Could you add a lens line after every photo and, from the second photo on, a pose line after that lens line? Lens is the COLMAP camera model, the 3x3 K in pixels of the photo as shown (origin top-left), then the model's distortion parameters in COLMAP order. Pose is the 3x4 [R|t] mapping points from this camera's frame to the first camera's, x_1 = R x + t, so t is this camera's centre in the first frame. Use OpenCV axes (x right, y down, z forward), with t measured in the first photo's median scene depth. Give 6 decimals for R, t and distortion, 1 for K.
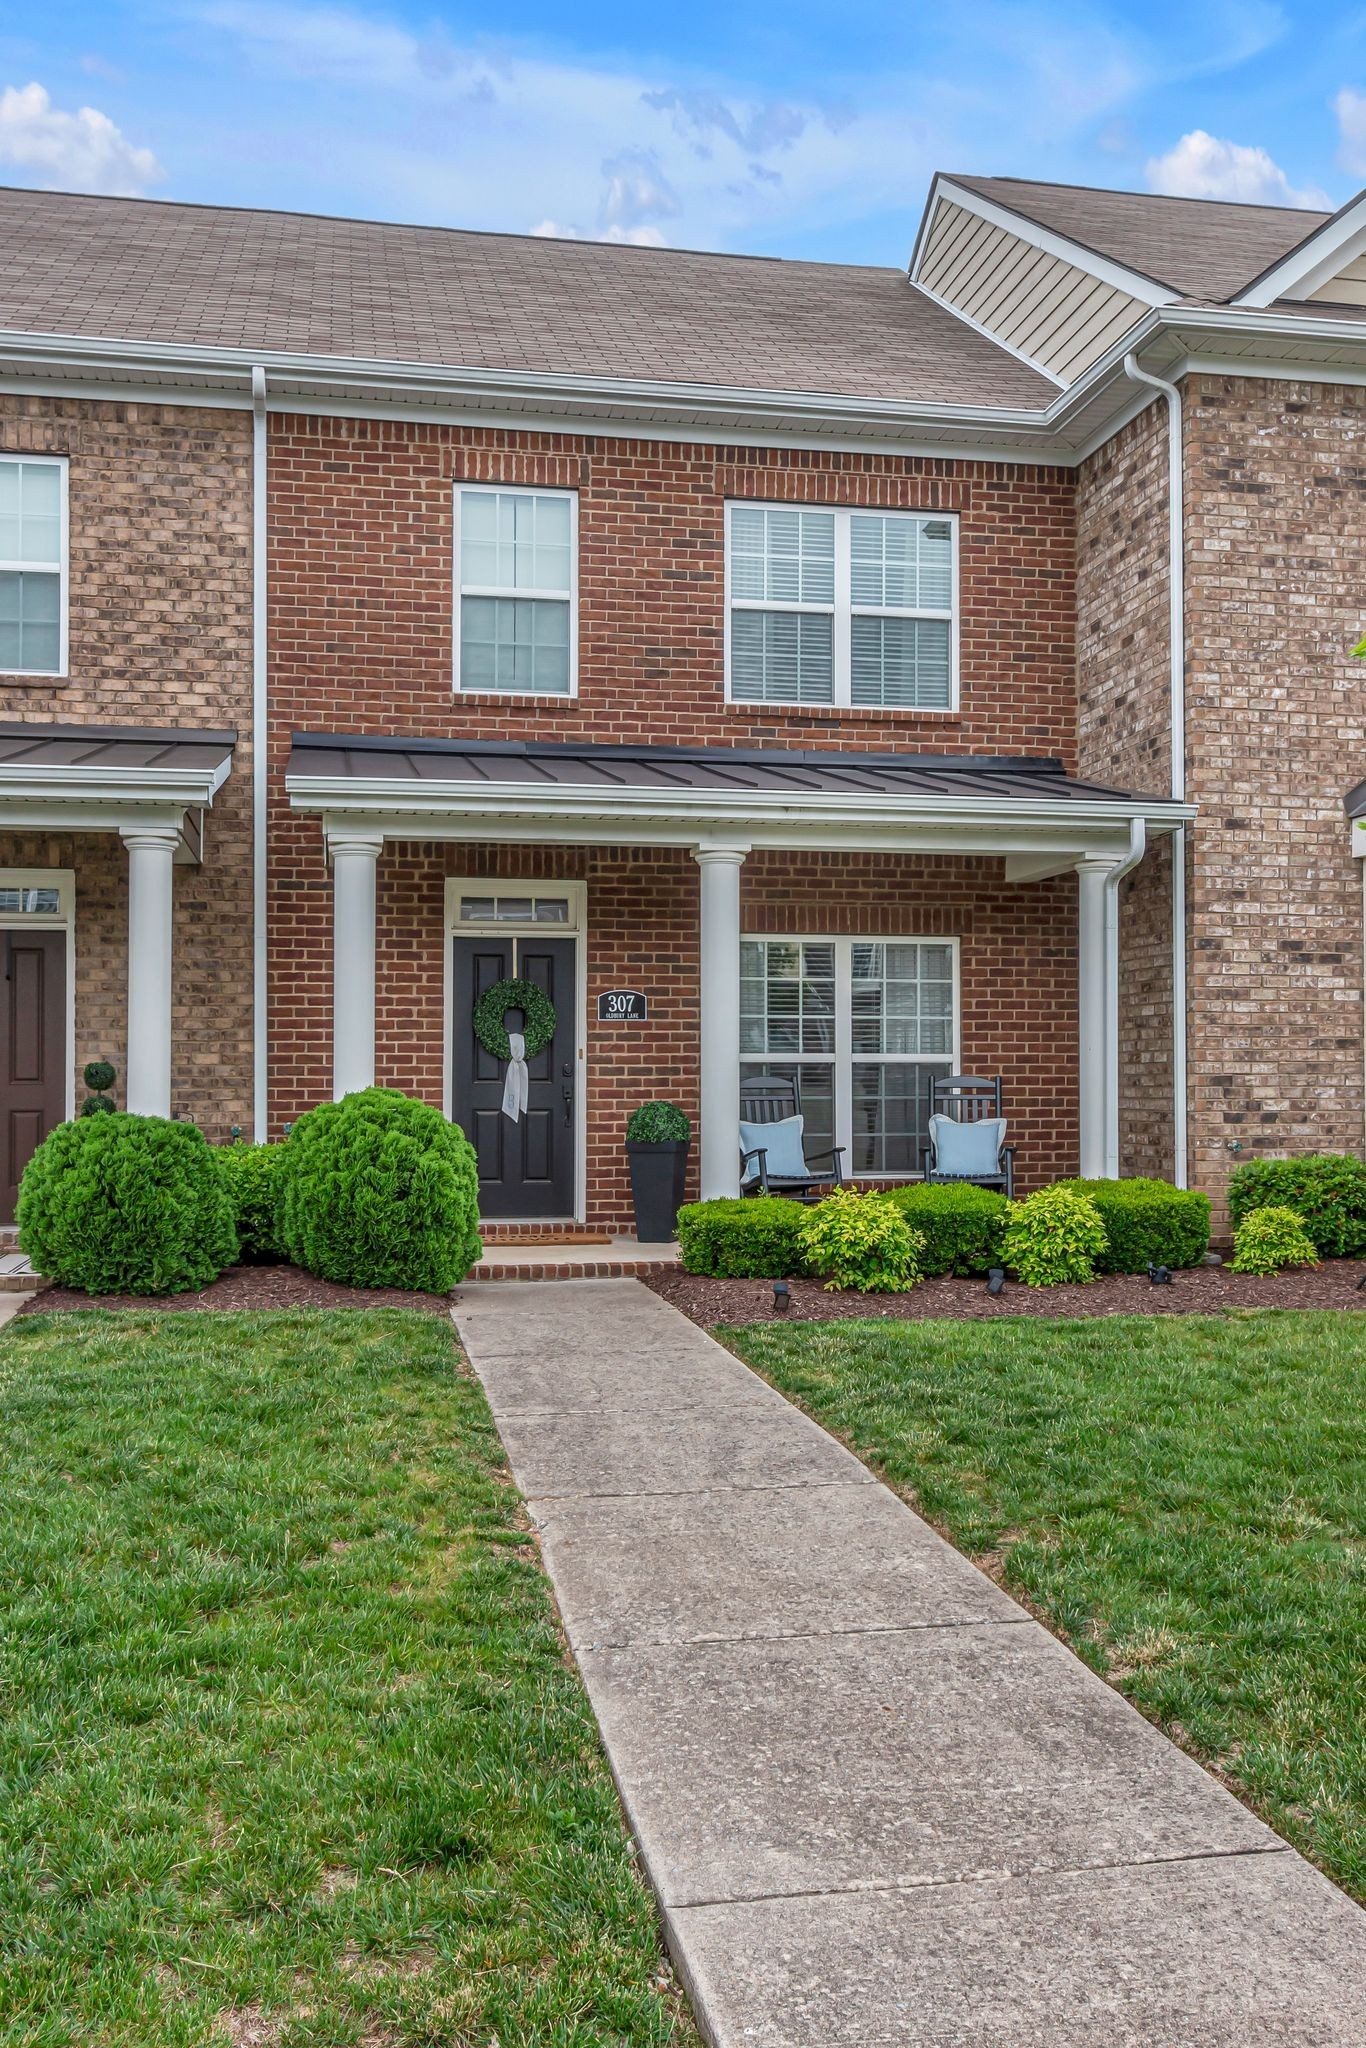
lens RADIAL K [[1767.1, 0, 690.2], [0, 1767.1, 1032.1], [0, 0, 1]] dist [0.020730, -0.025812]
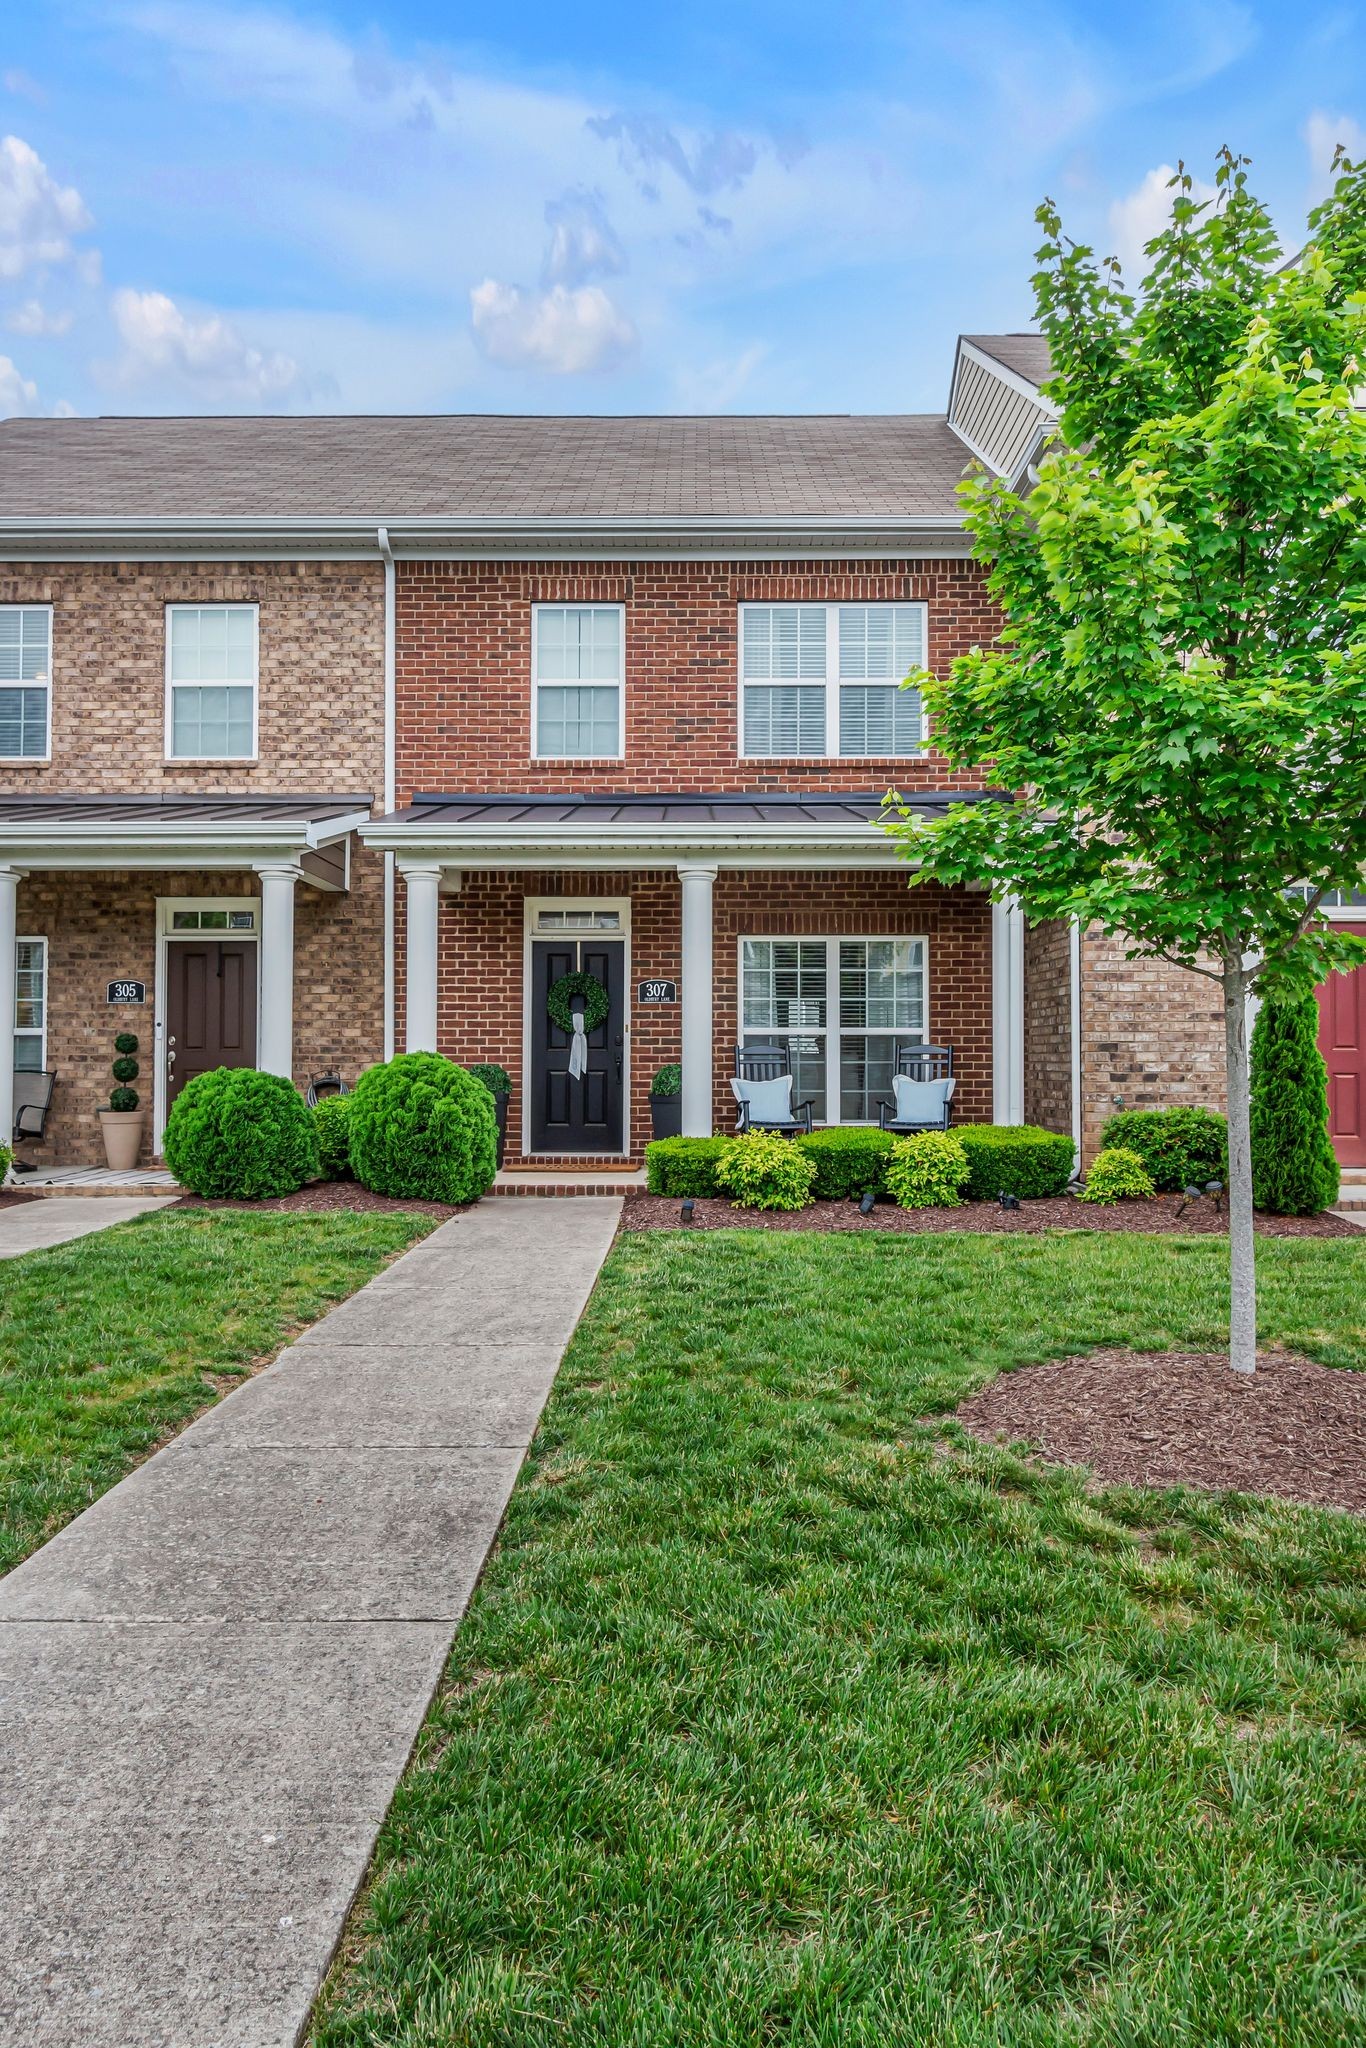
lens RADIAL K [[1347.2, 0, 679.1], [0, 1347.2, 1015.9], [0, 0, 1]] dist [0.010030, -0.008872]
pose [[0.980460, -0.005527, -0.196639, 0.183794], [0.004559, 0.999975, -0.005375, 0.008958], [0.196664, 0.004373, 0.980461, 0.022035]]
